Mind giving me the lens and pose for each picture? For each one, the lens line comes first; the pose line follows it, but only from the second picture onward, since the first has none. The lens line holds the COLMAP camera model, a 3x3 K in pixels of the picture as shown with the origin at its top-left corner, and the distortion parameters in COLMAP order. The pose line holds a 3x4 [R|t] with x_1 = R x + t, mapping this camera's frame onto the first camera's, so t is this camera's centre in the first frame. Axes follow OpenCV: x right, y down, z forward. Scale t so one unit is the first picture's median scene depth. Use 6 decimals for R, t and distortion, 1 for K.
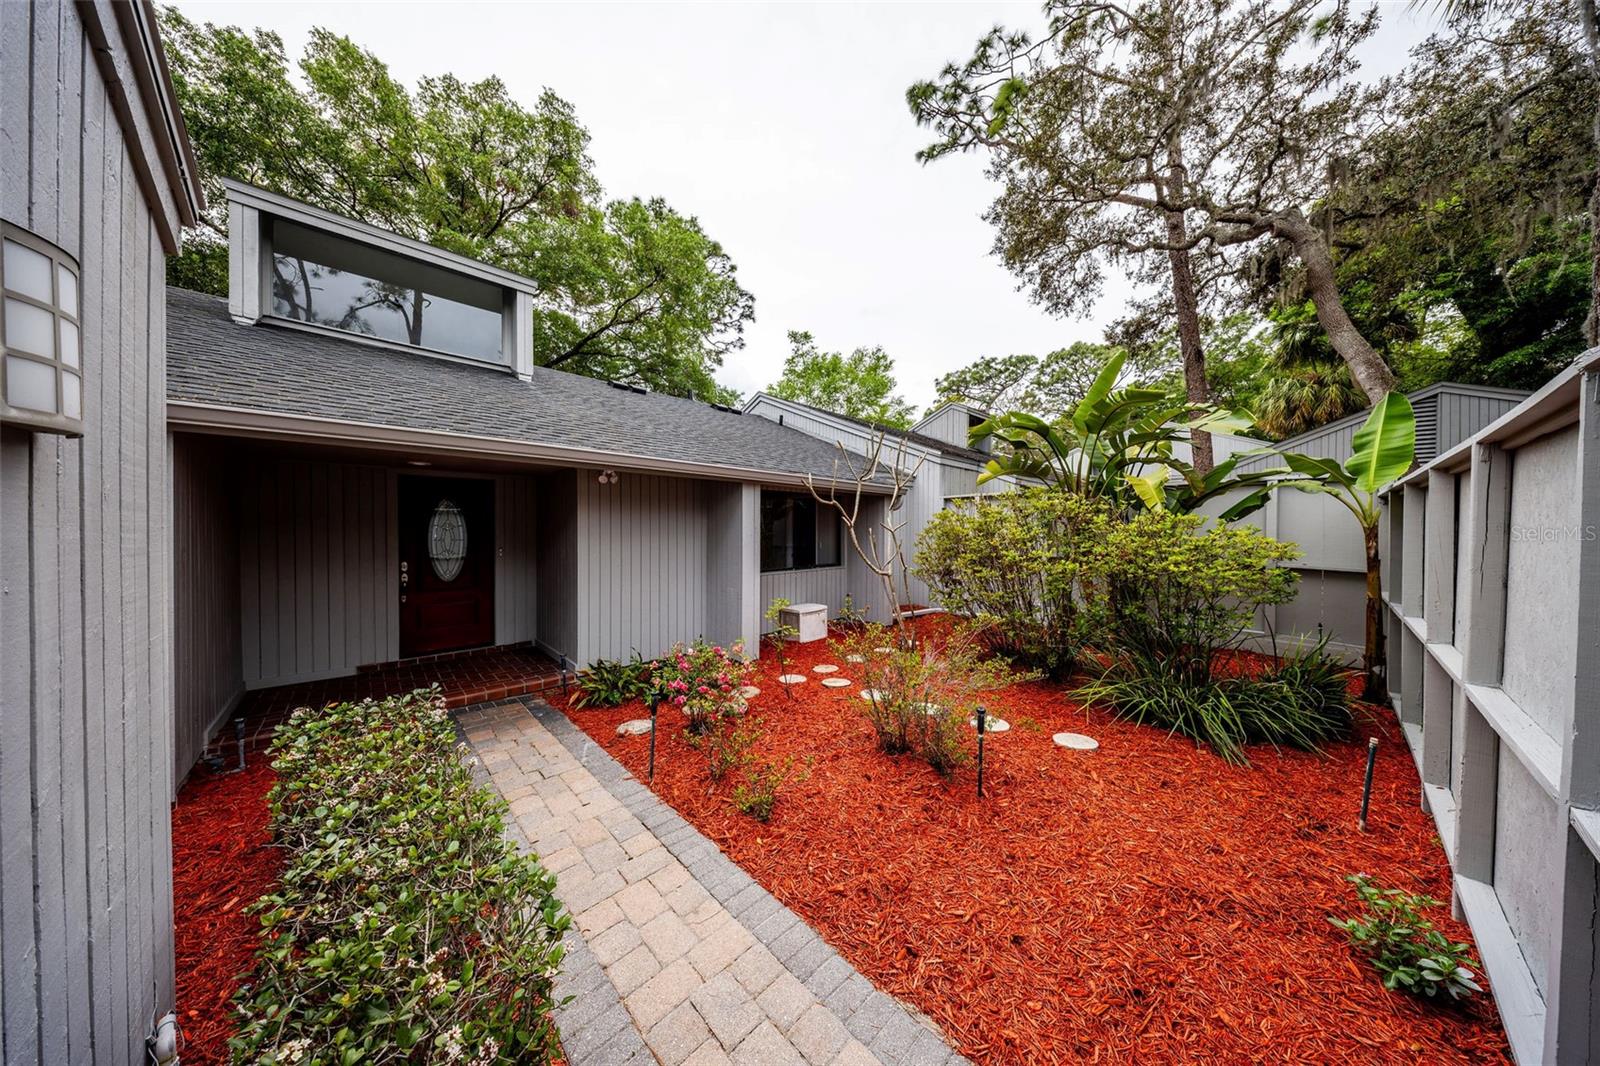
lens RADIAL K [[456.4, 0, 804.5], [0, 456.4, 530.3], [0, 0, 1]] dist [0.000647, -0.000006]
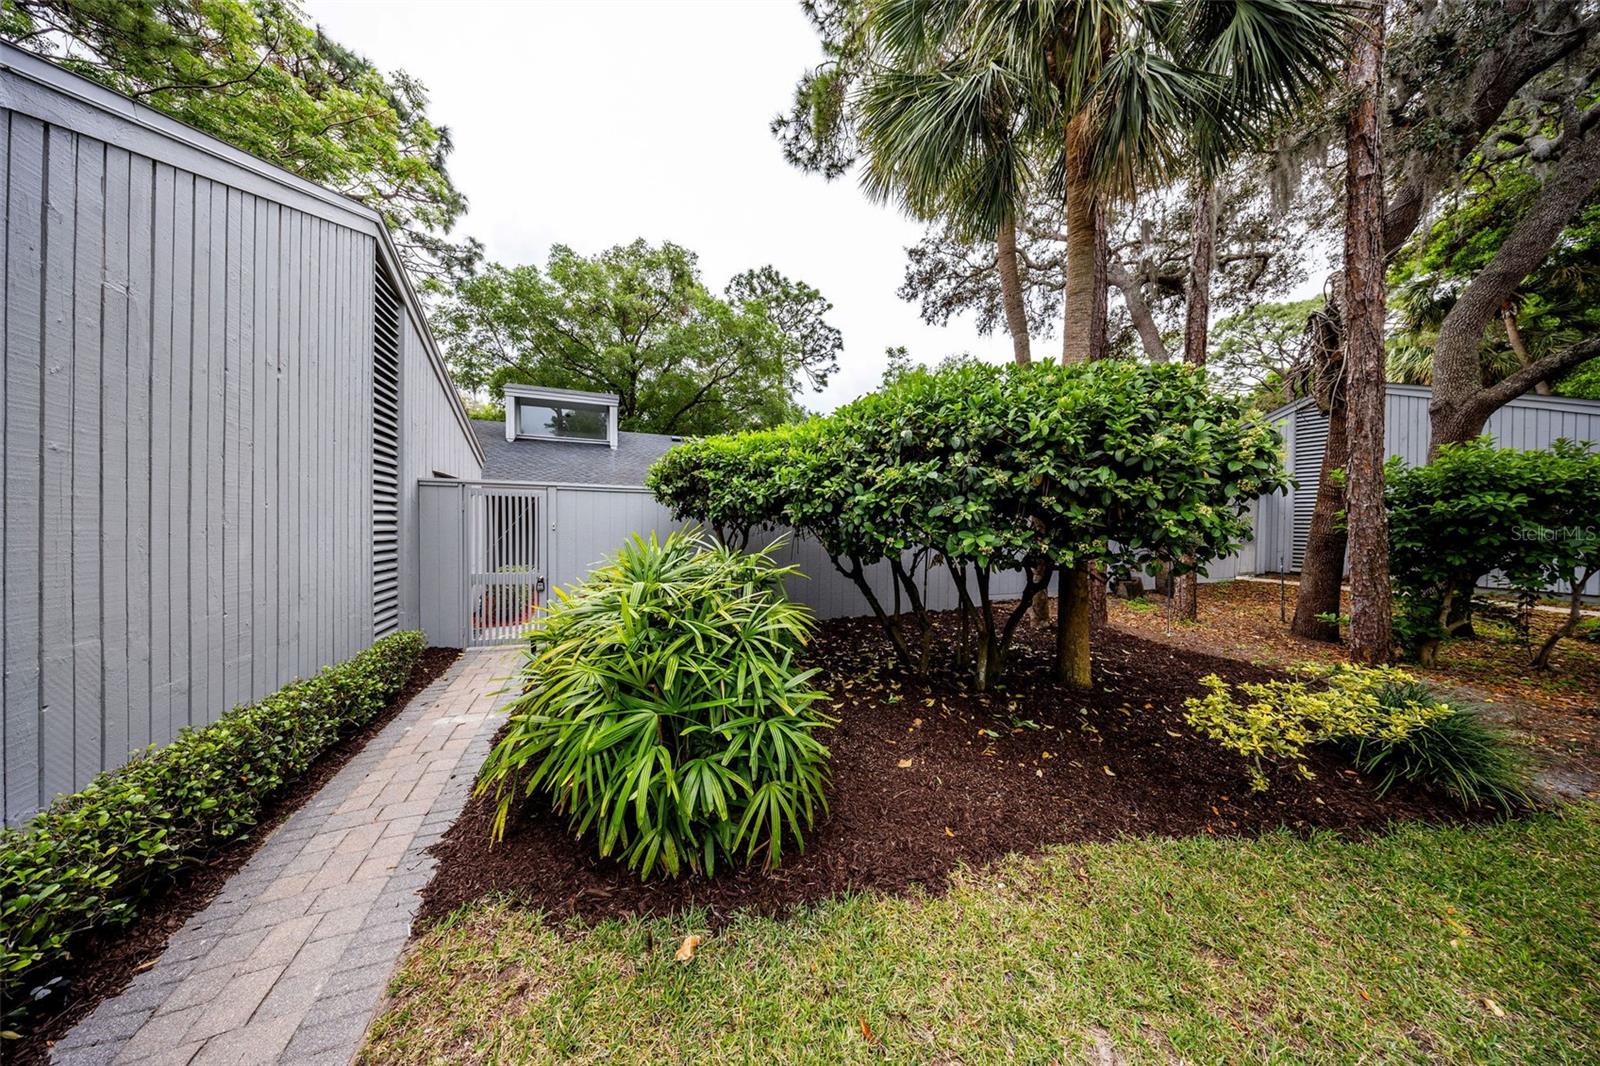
lens RADIAL K [[452.1, 0, 813.7], [0, 452.1, 529.0], [0, 0, 1]] dist [0.000191, -0.000004]
pose [[0.938104, 0.002581, -0.346345, 0.241149], [0.000316, 0.999965, 0.008307, 0.002282], [0.346354, -0.007902, 0.938071, -0.150477]]
